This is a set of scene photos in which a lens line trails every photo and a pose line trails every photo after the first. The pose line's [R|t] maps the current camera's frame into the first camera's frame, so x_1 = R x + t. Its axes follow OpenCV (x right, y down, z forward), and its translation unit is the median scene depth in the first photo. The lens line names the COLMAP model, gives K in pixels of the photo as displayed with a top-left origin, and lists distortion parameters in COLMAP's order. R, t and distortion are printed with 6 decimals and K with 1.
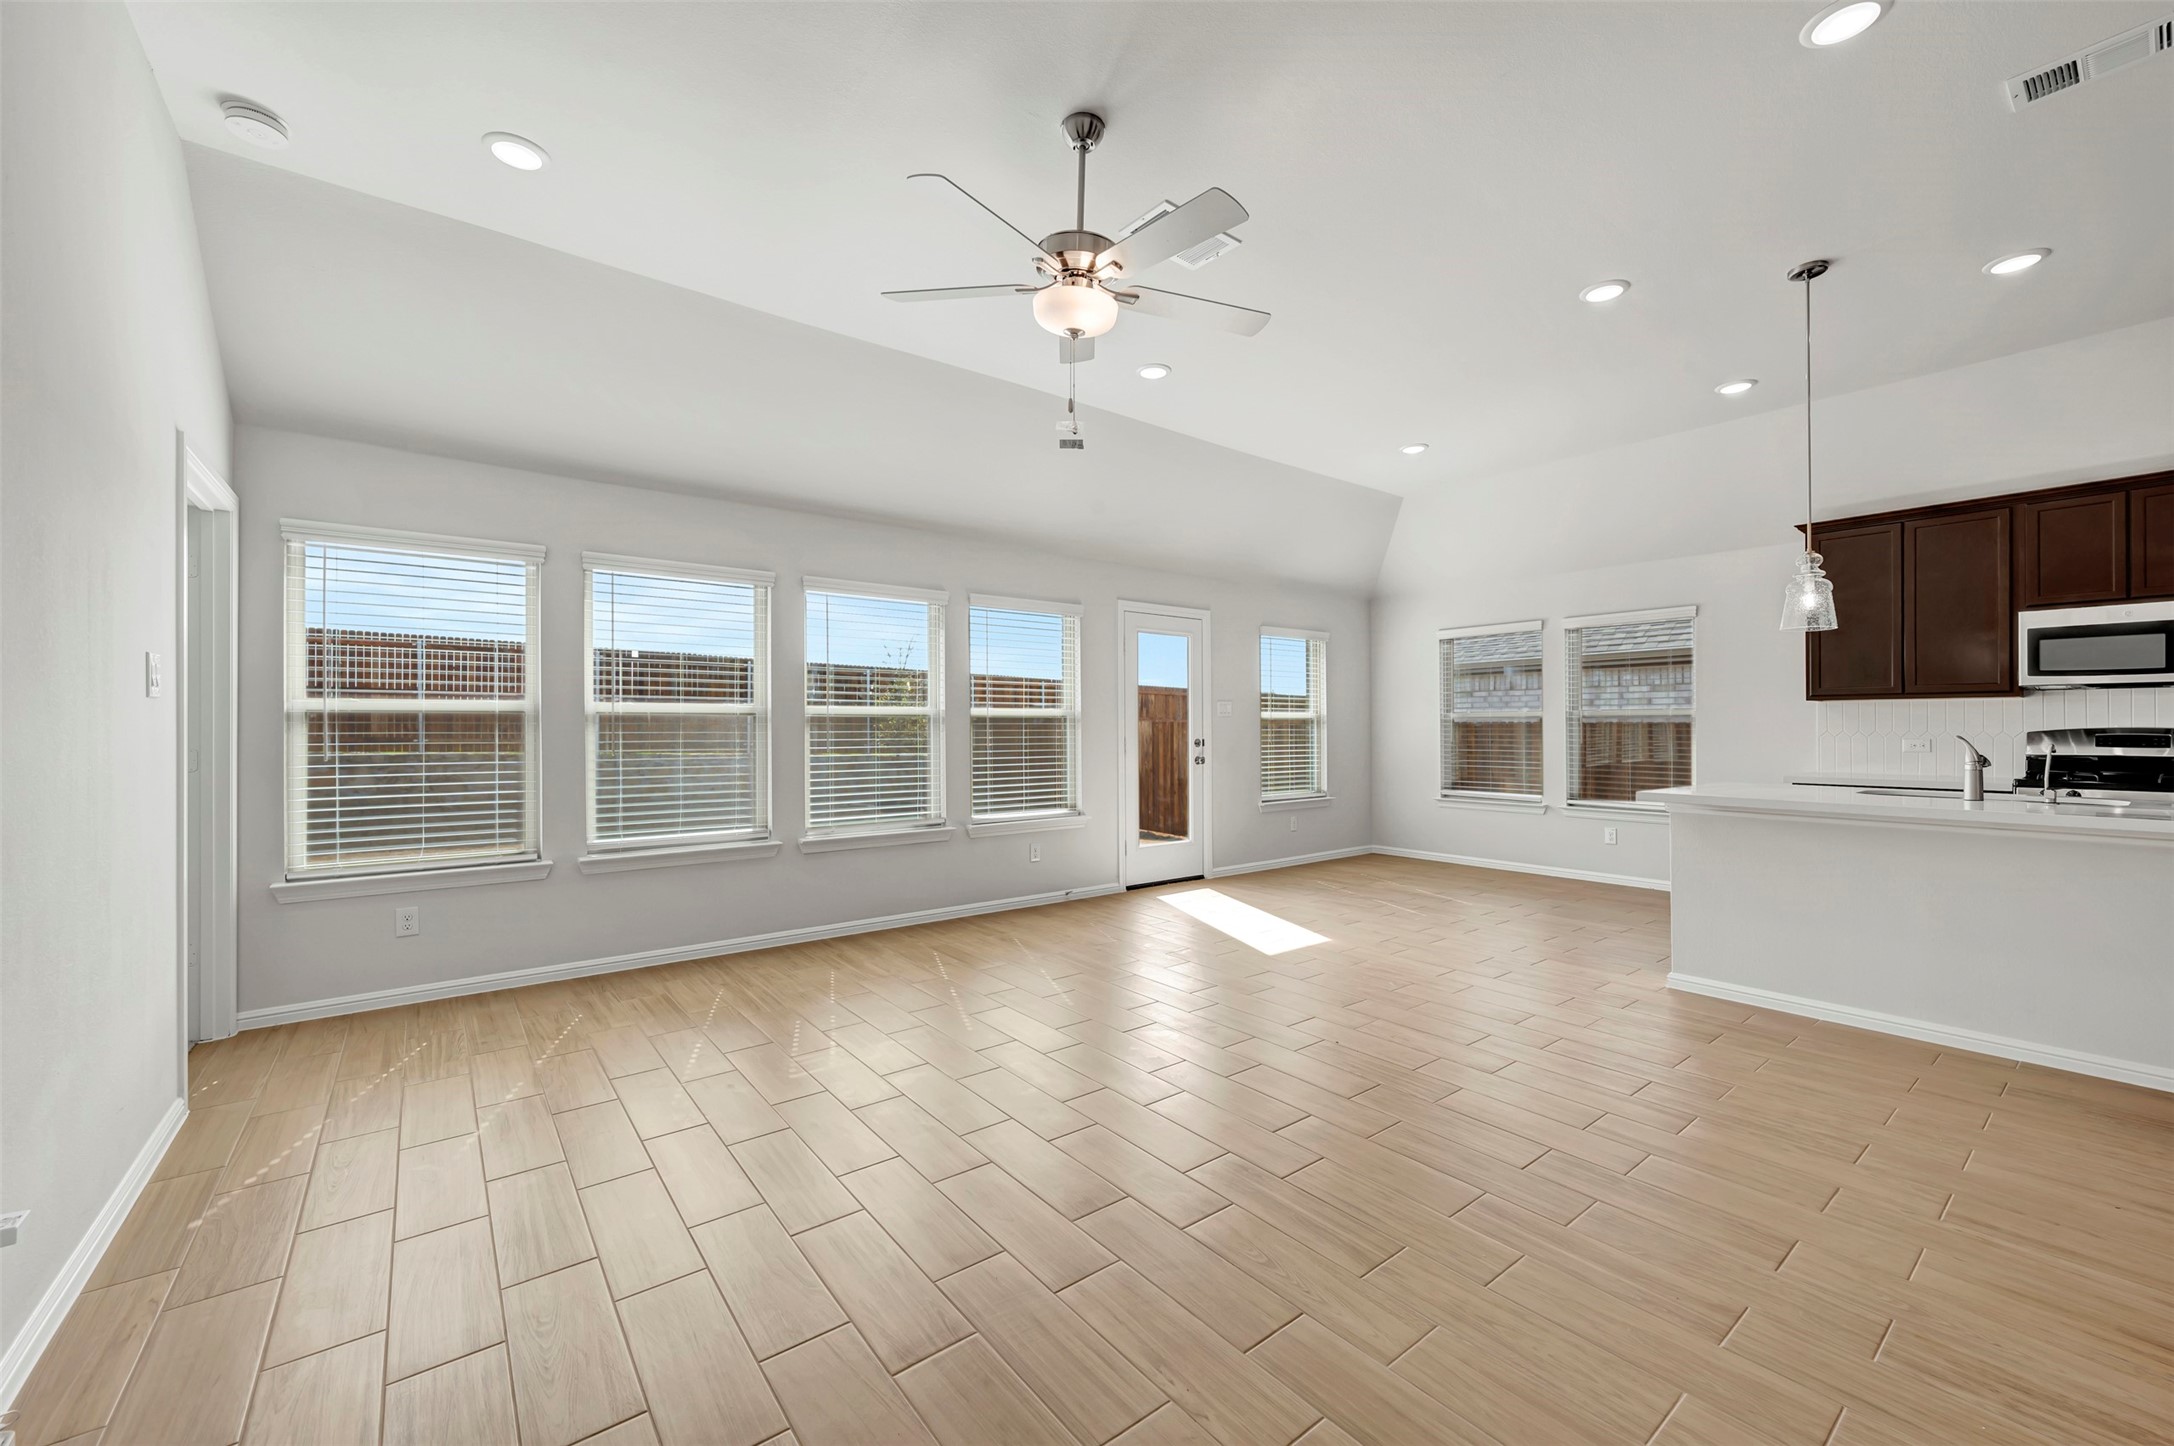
lens RADIAL K [[859.8, 0, 1090.7], [0, 859.8, 724.4], [0, 0, 1]] dist [0.001630, 0.000264]
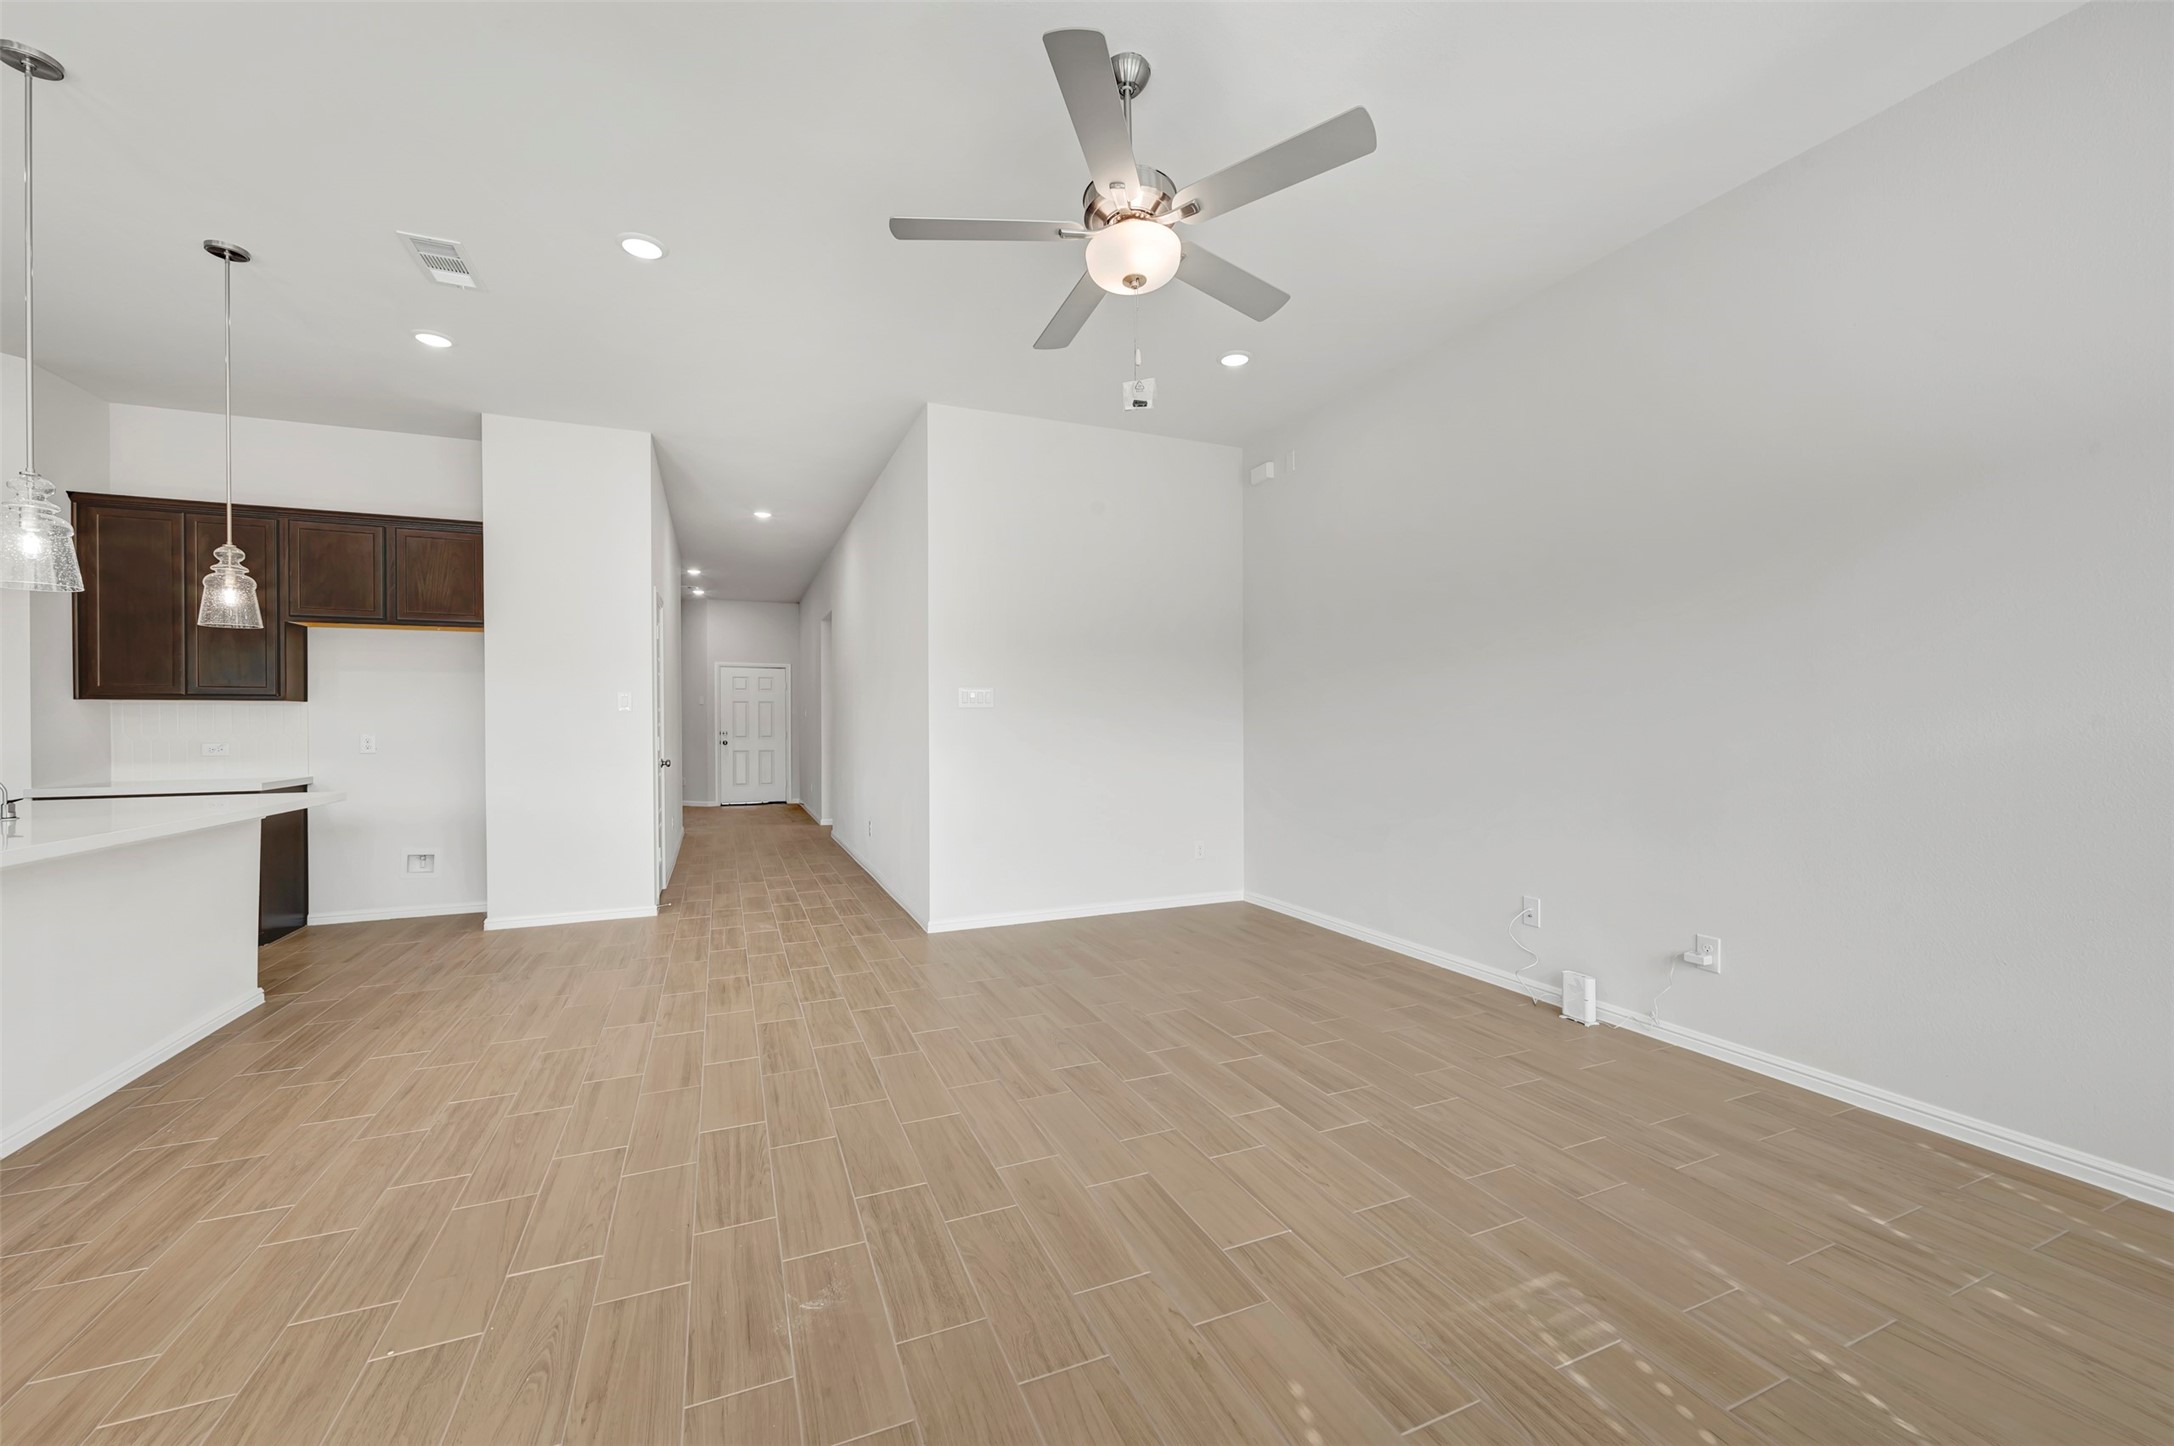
lens RADIAL K [[859.8, 0, 1085.7], [0, 859.8, 726.0], [0, 0, 1]] dist [0.001630, 0.000264]
pose [[-0.966569, 0.007051, 0.256311, -0.095848], [0.008048, 0.999964, 0.002843, 0.002886], [-0.256281, 0.004811, -0.966590, 0.940309]]
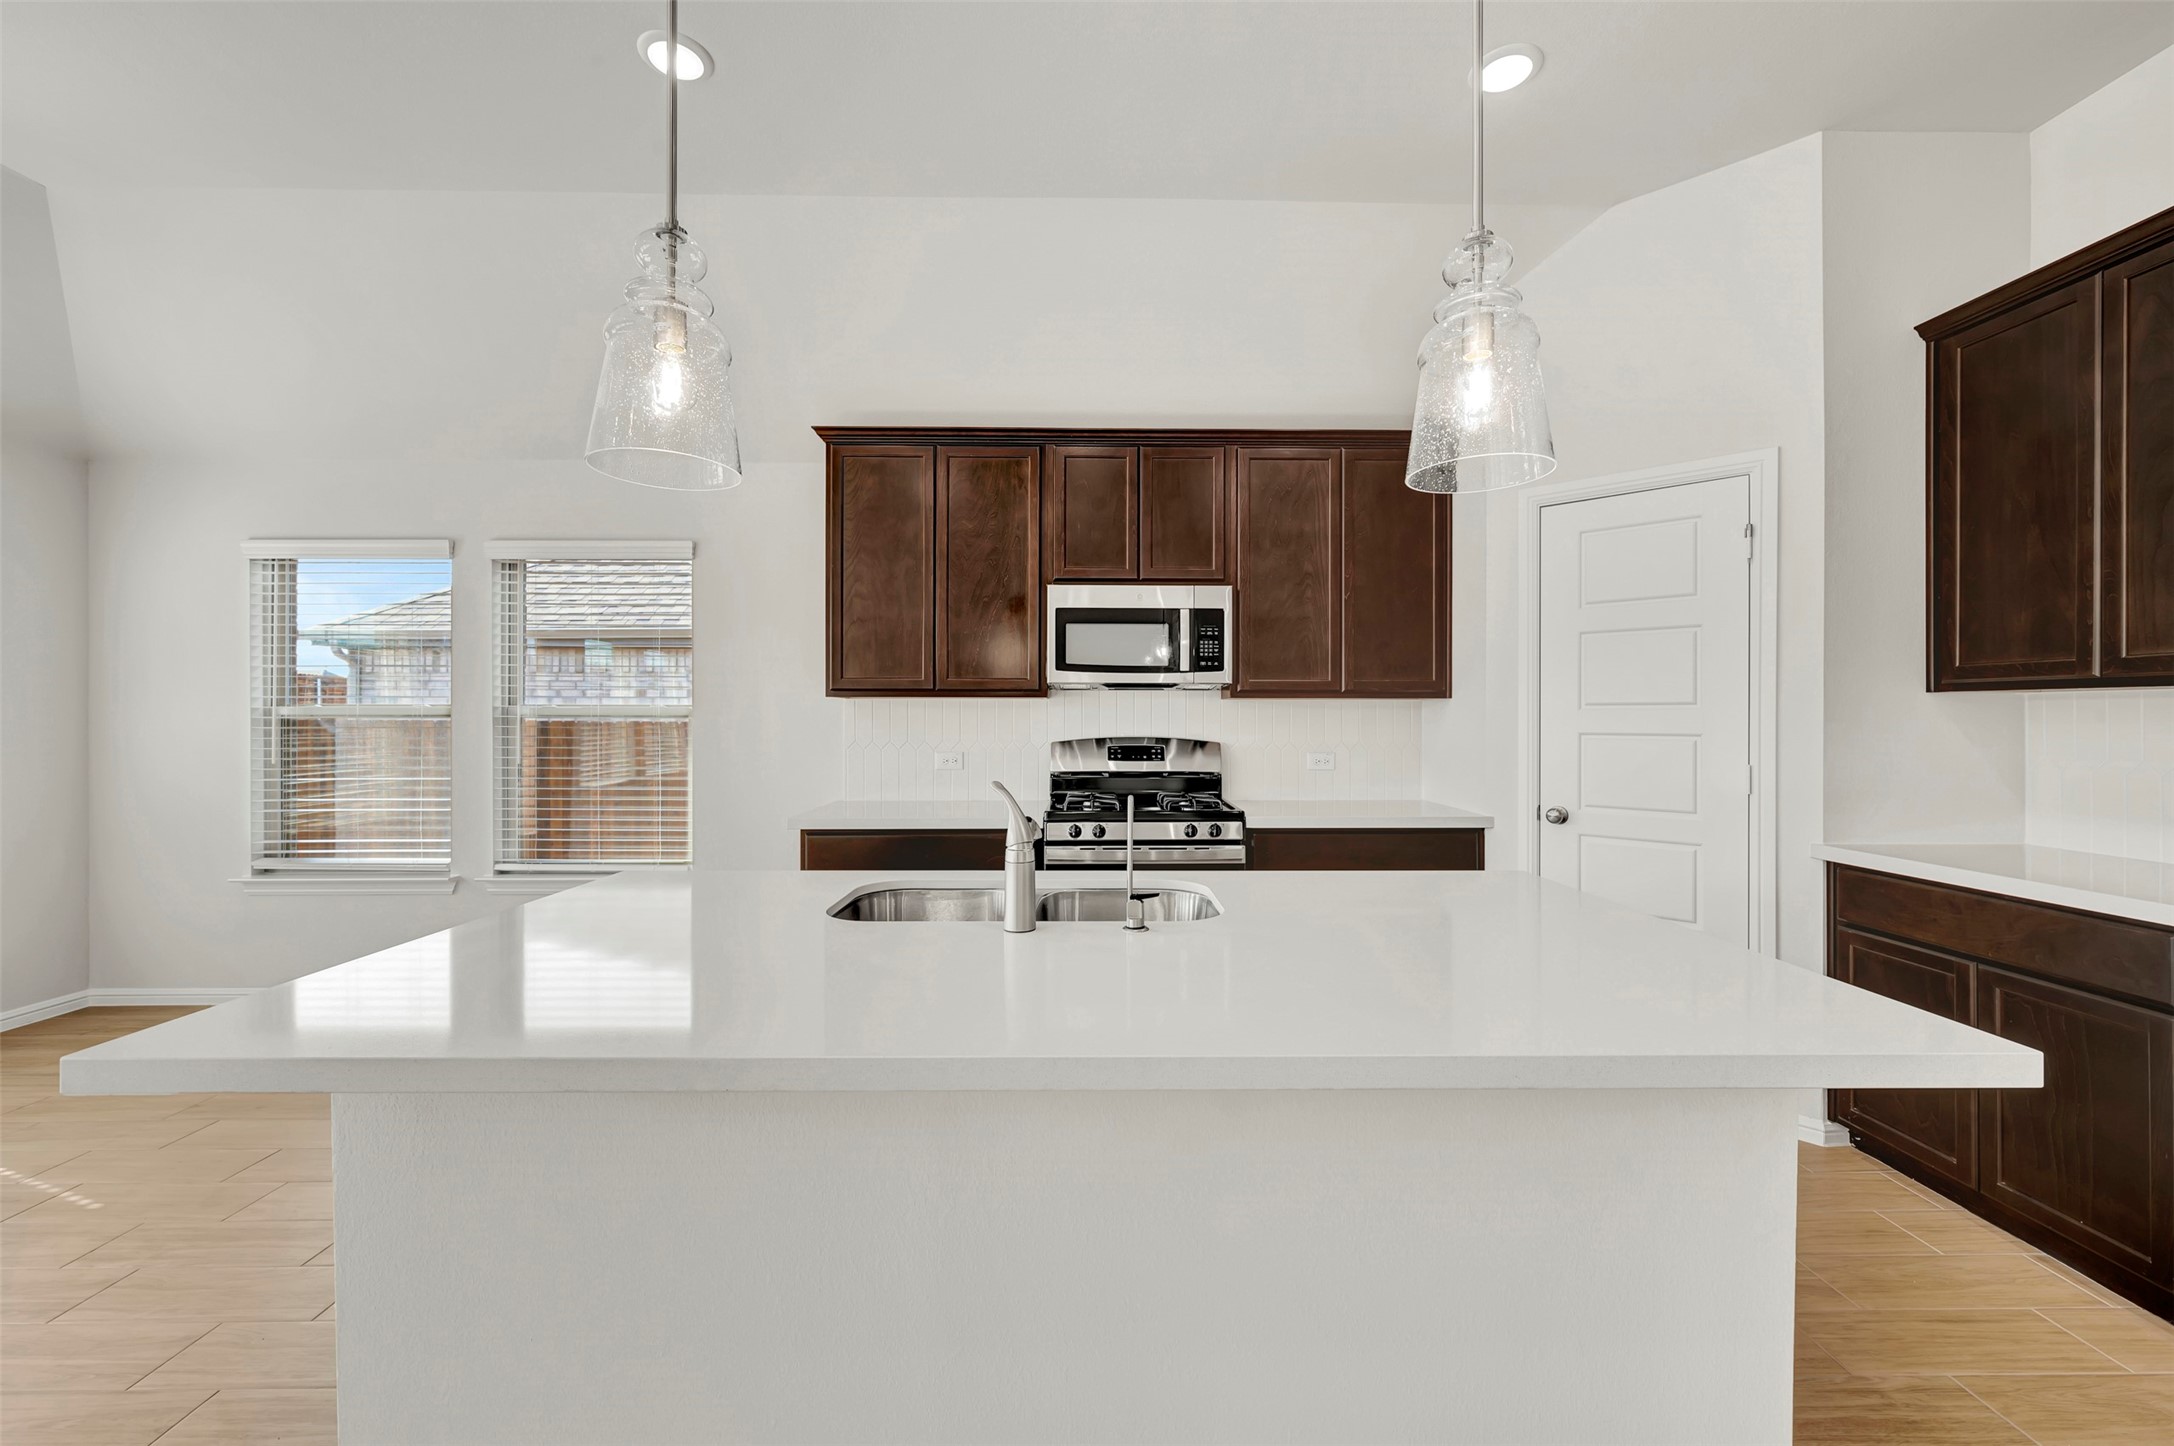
lens RADIAL K [[859.8, 0, 1101.8], [0, 859.8, 712.6], [0, 0, 1]] dist [0.001630, 0.000264]
pose [[0.601595, 0.004868, 0.798787, 0.437747], [-0.003956, 0.999987, -0.003115, -0.014556], [-0.798792, -0.001286, 0.601606, 0.441309]]
